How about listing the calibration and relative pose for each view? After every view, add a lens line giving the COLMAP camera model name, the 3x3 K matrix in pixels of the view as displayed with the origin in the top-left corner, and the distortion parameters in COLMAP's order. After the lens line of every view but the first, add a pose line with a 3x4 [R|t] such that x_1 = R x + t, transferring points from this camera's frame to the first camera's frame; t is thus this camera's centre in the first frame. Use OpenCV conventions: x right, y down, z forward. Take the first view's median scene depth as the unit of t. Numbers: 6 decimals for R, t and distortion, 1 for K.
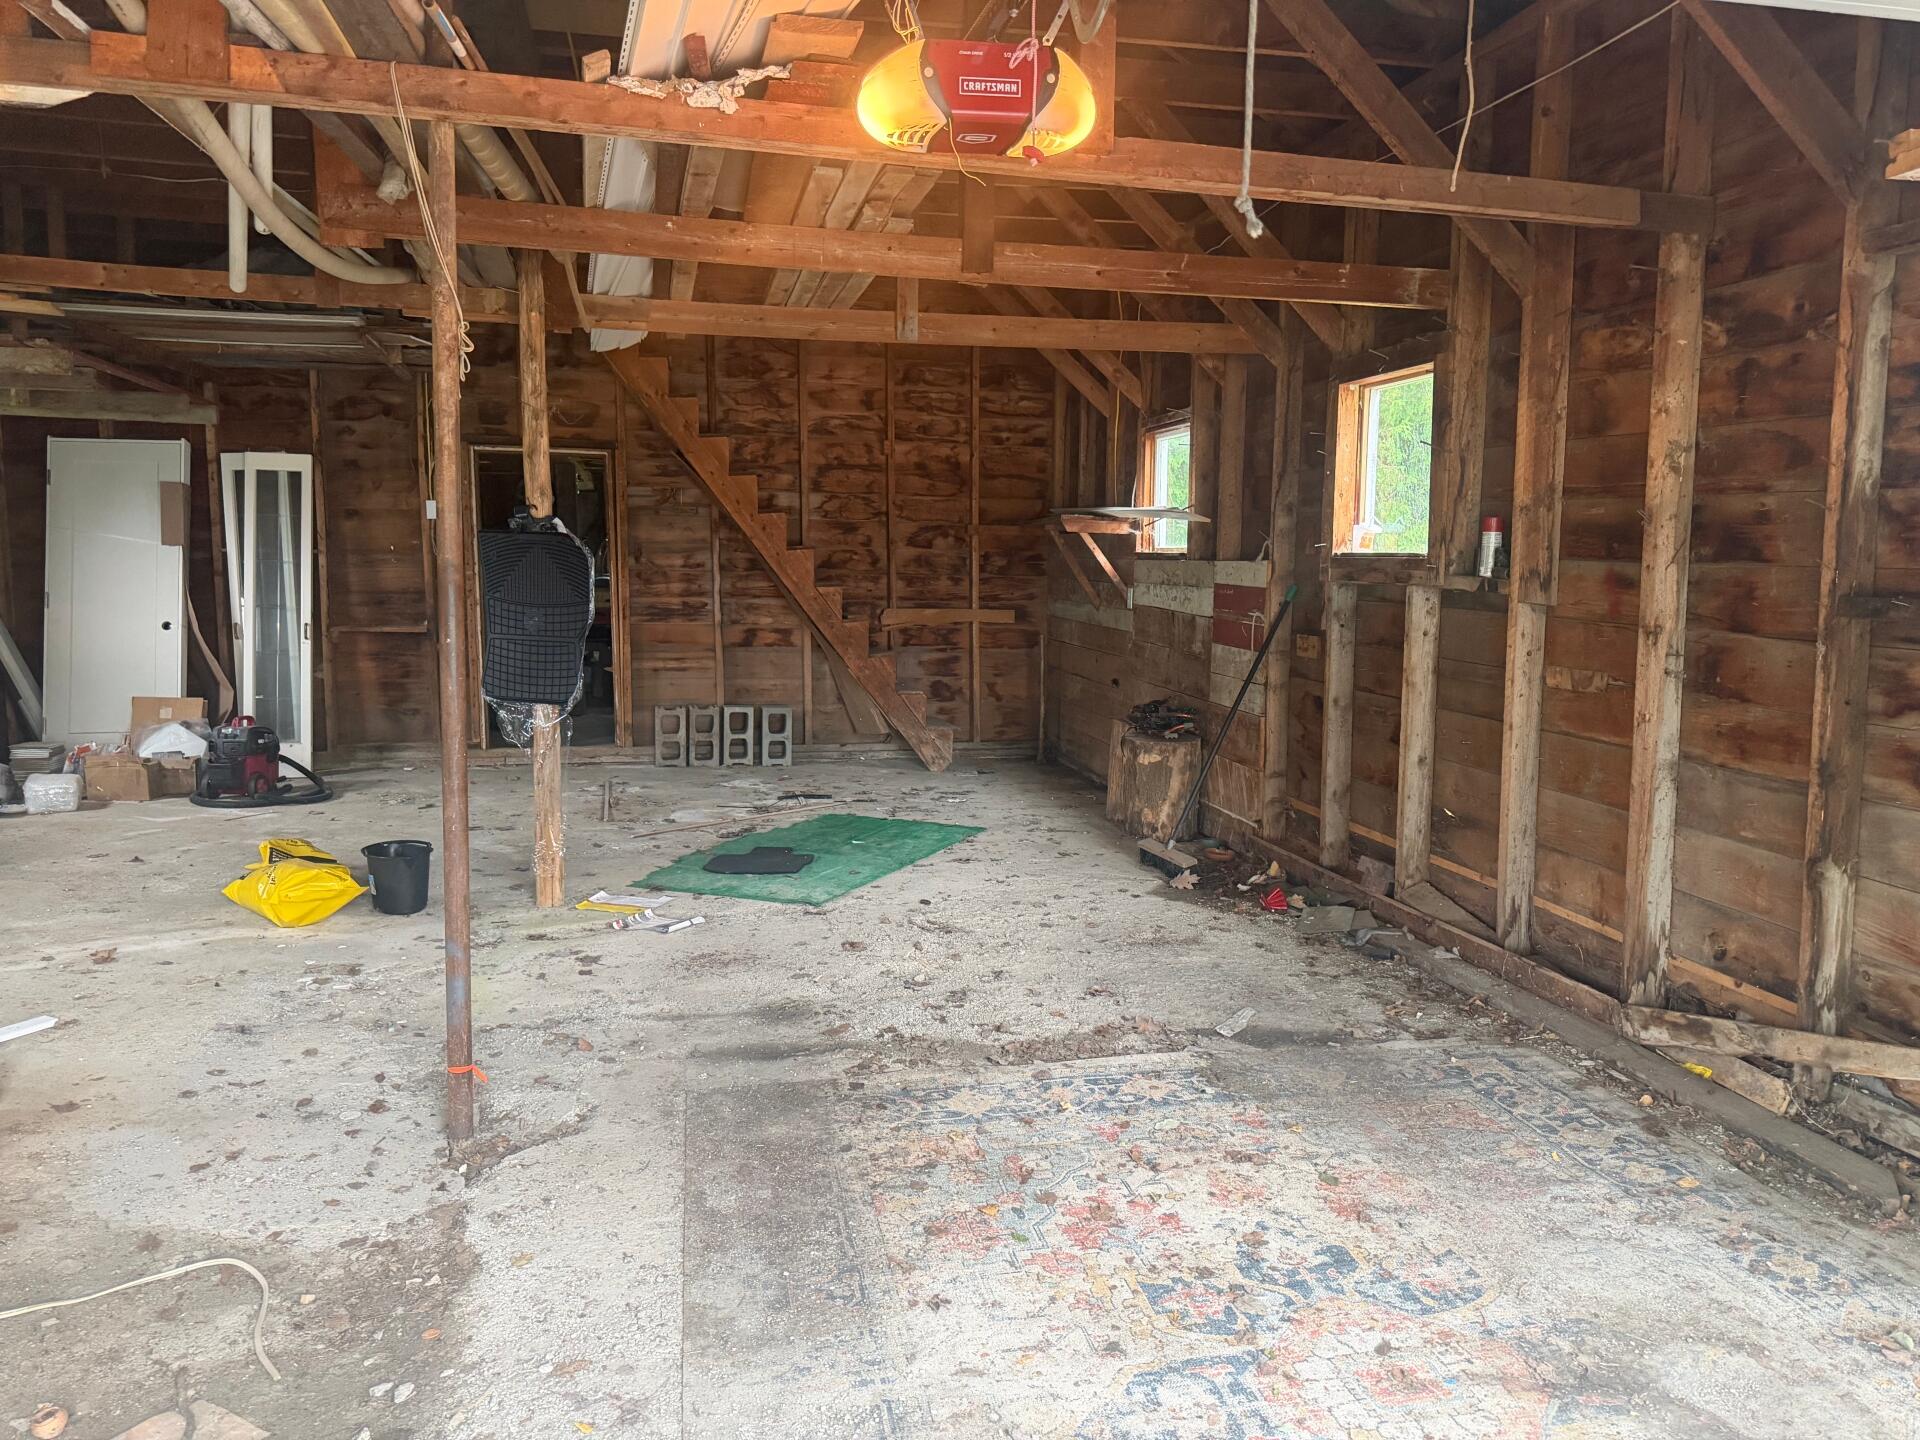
lens RADIAL K [[1356.0, 0, 961.1], [0, 1356.0, 716.5], [0, 0, 1]] dist [0.043745, -0.015891]
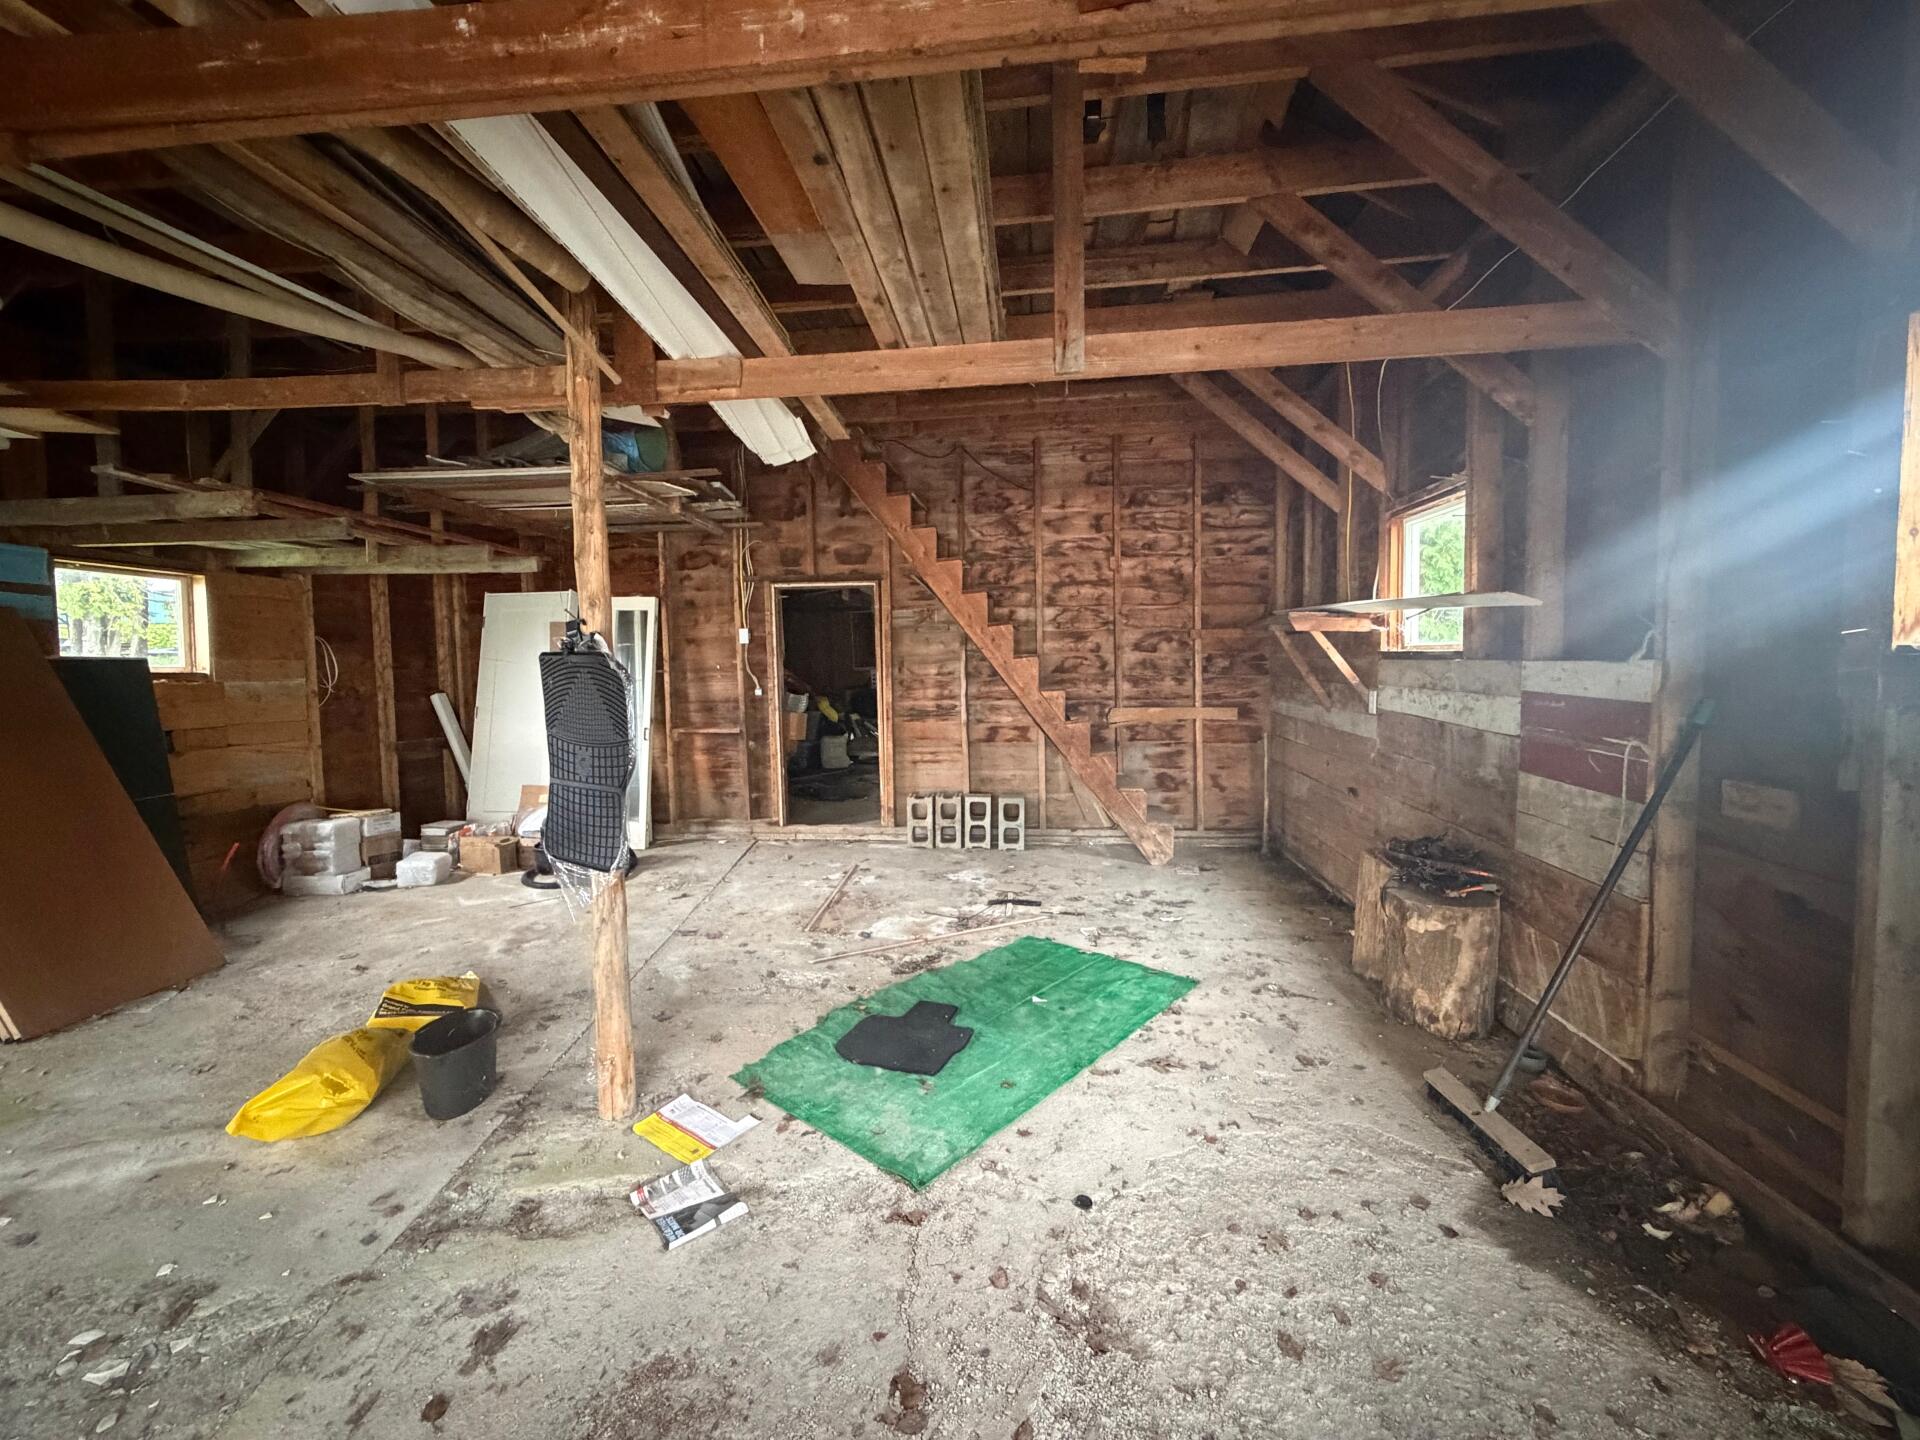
lens RADIAL K [[763.5, 0, 949.5], [0, 763.5, 716.1], [0, 0, 1]] dist [-0.001473, -0.000616]
pose [[0.947196, -0.004182, -0.320627, 0.019102], [-0.008978, 0.999177, -0.039556, -0.049892], [0.320528, 0.040346, 0.946379, 0.389773]]
